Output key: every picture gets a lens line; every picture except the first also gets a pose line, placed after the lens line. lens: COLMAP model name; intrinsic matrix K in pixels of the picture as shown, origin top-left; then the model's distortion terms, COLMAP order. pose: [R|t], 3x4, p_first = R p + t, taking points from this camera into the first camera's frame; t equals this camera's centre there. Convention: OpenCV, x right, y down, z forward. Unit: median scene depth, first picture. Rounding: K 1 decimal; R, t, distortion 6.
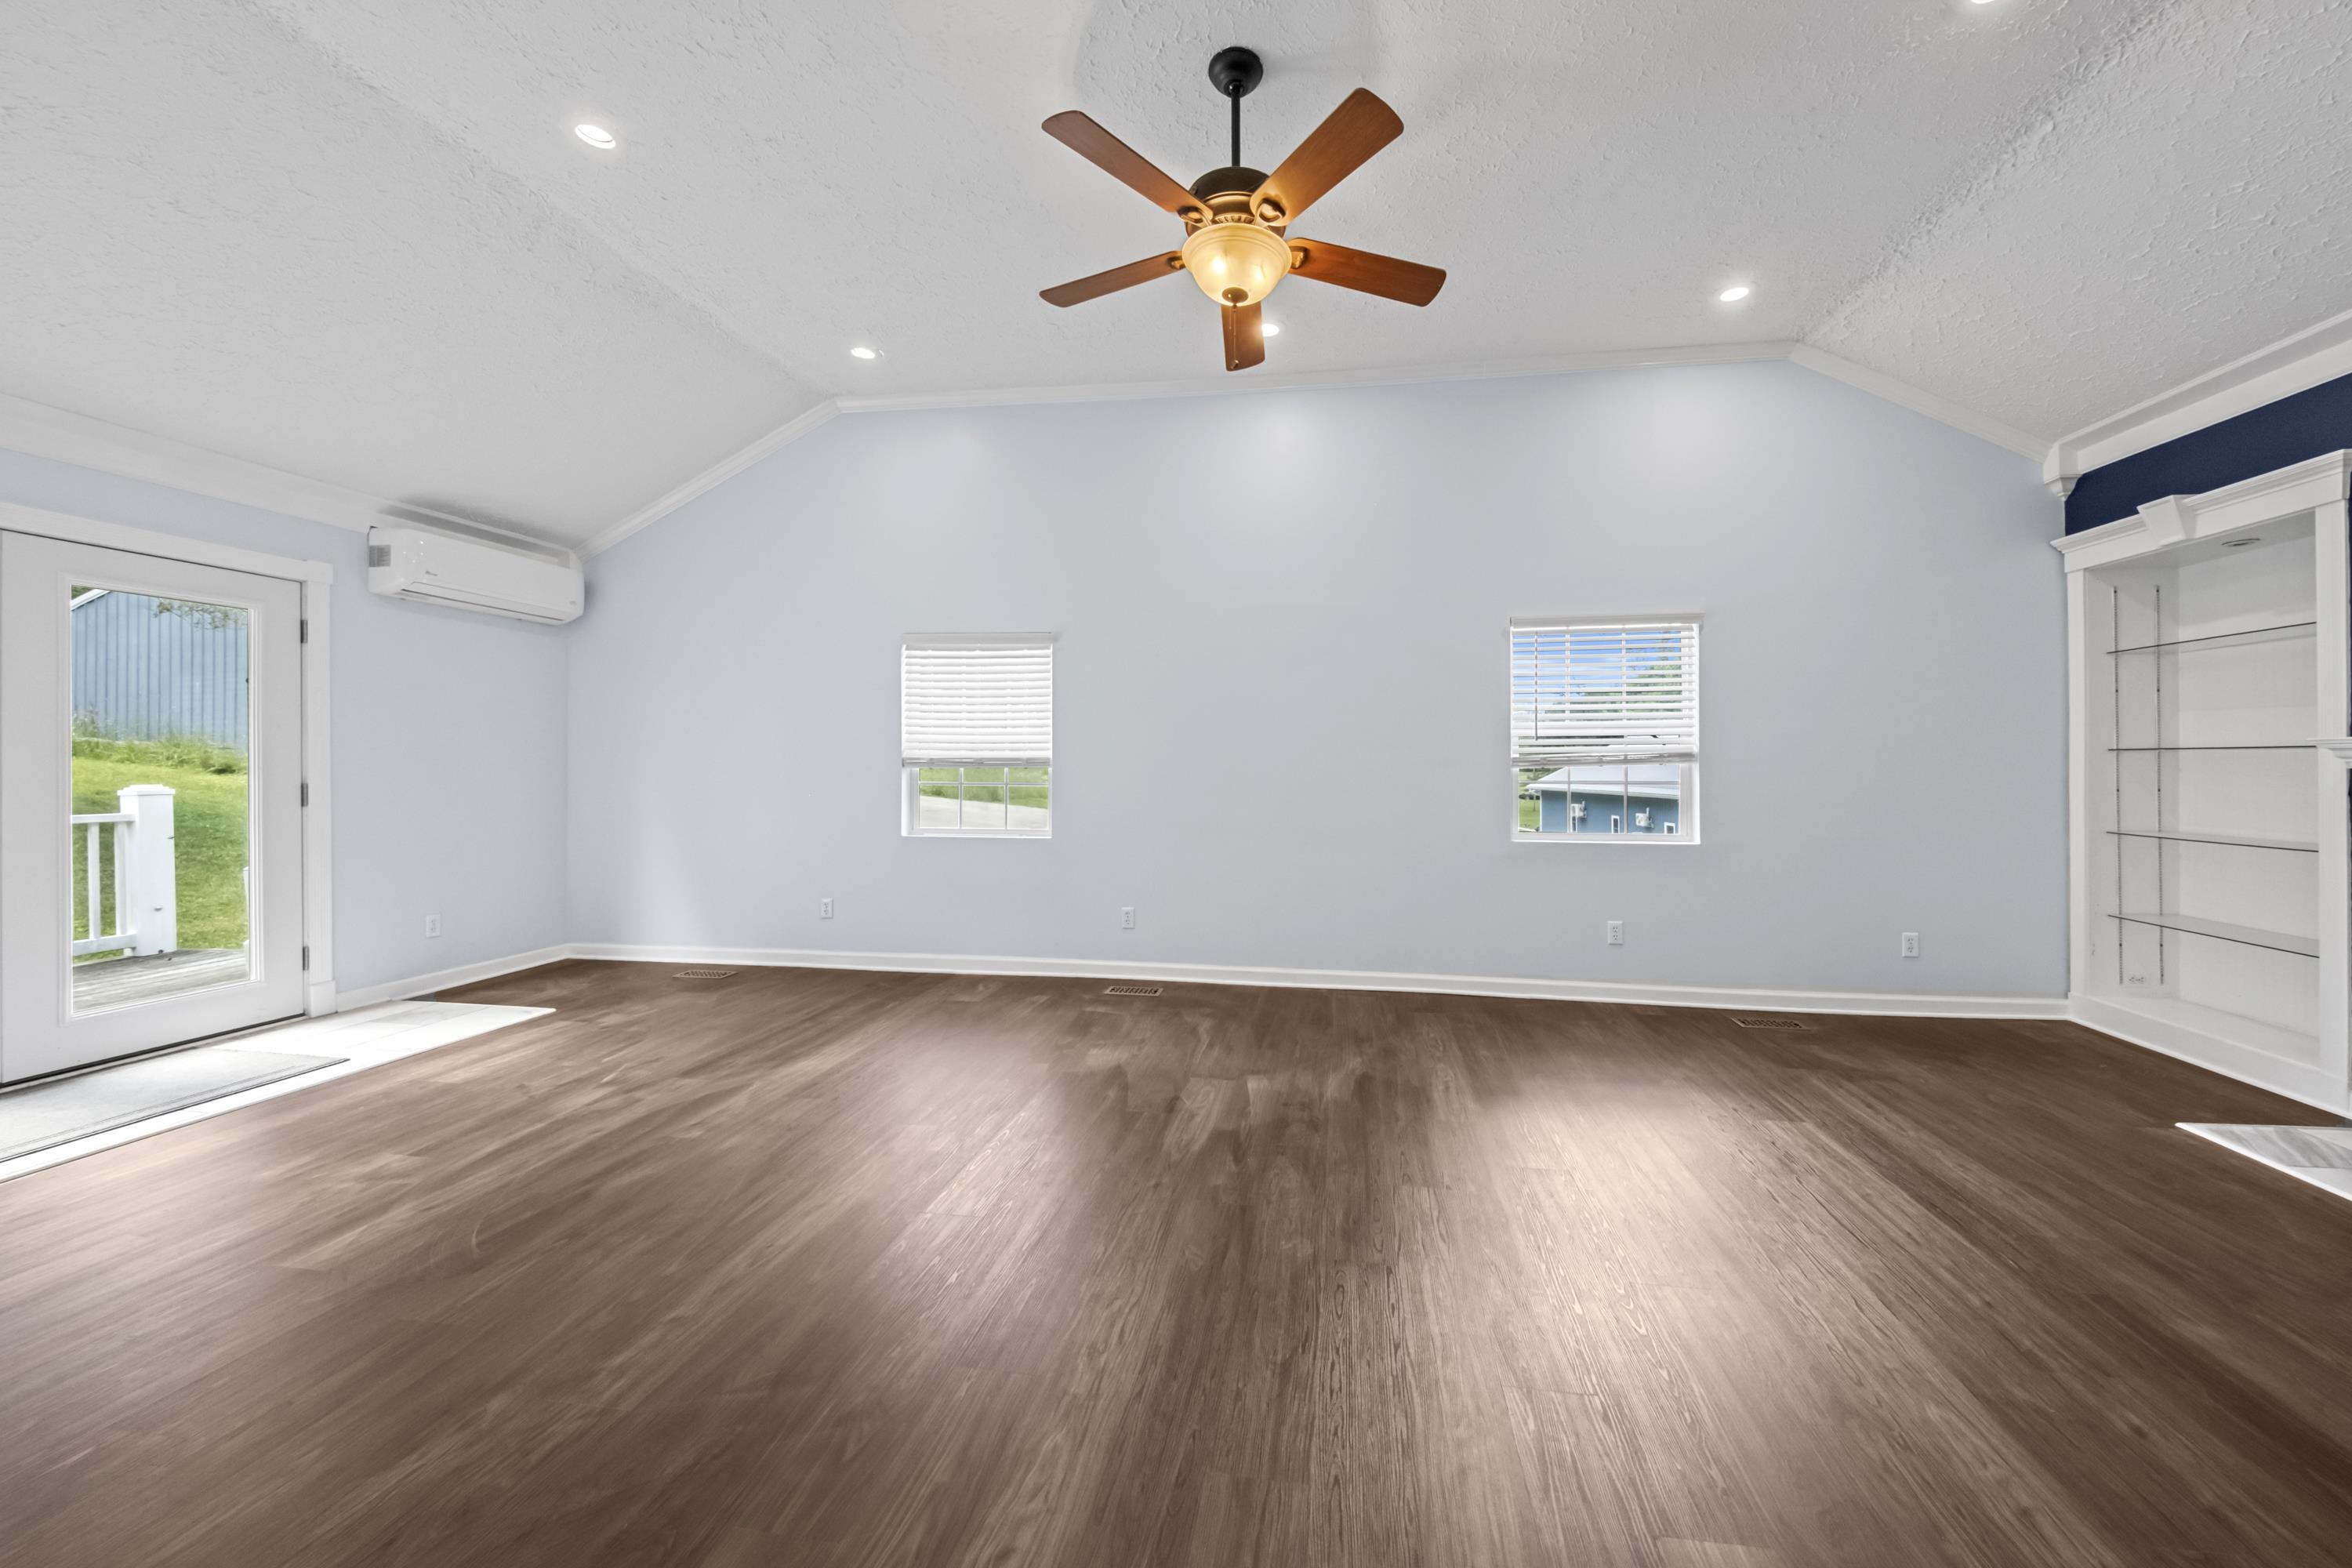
lens RADIAL K [[807.2, 0, 1193.5], [0, 807.2, 763.3], [0, 0, 1]] dist [0.004545, -0.001067]
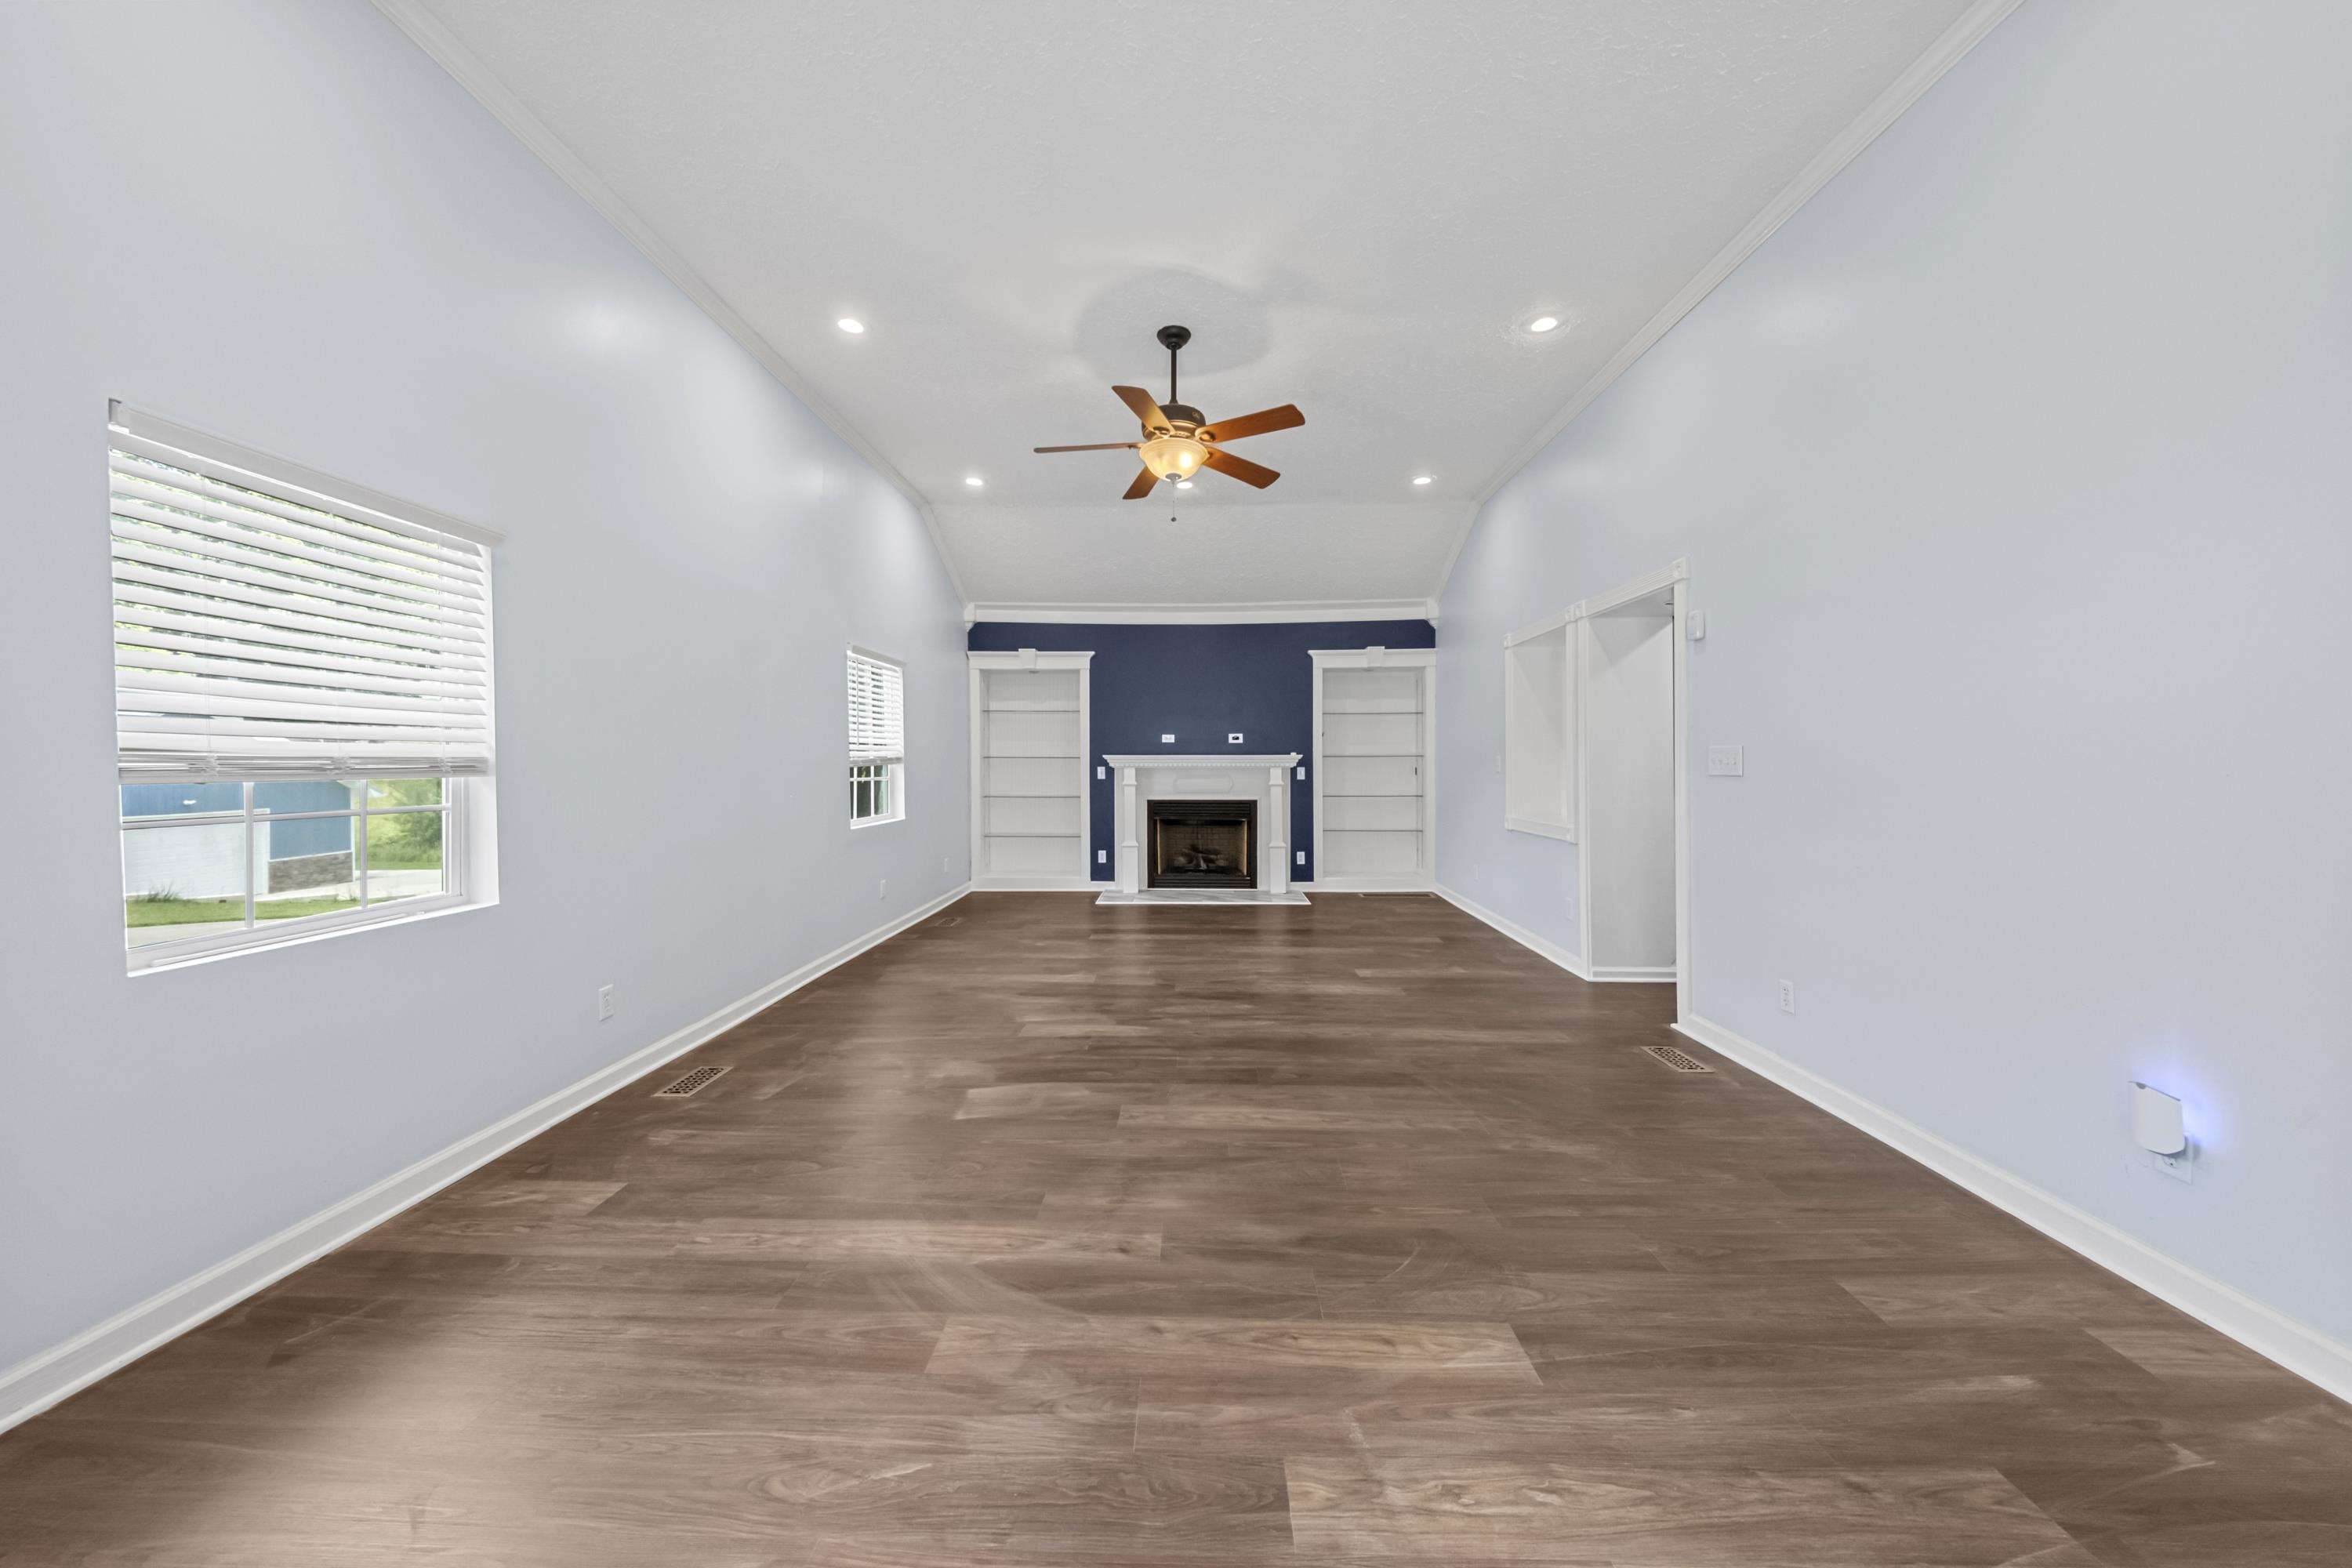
lens RADIAL K [[807.2, 0, 1183.4], [0, 807.2, 776.3], [0, 0, 1]] dist [0.004545, -0.001067]
pose [[-0.116082, -0.012261, 0.993164, -1.224878], [0.012693, 0.999824, 0.013827, 0.005395], [-0.993159, 0.014211, -0.115906, 0.932533]]
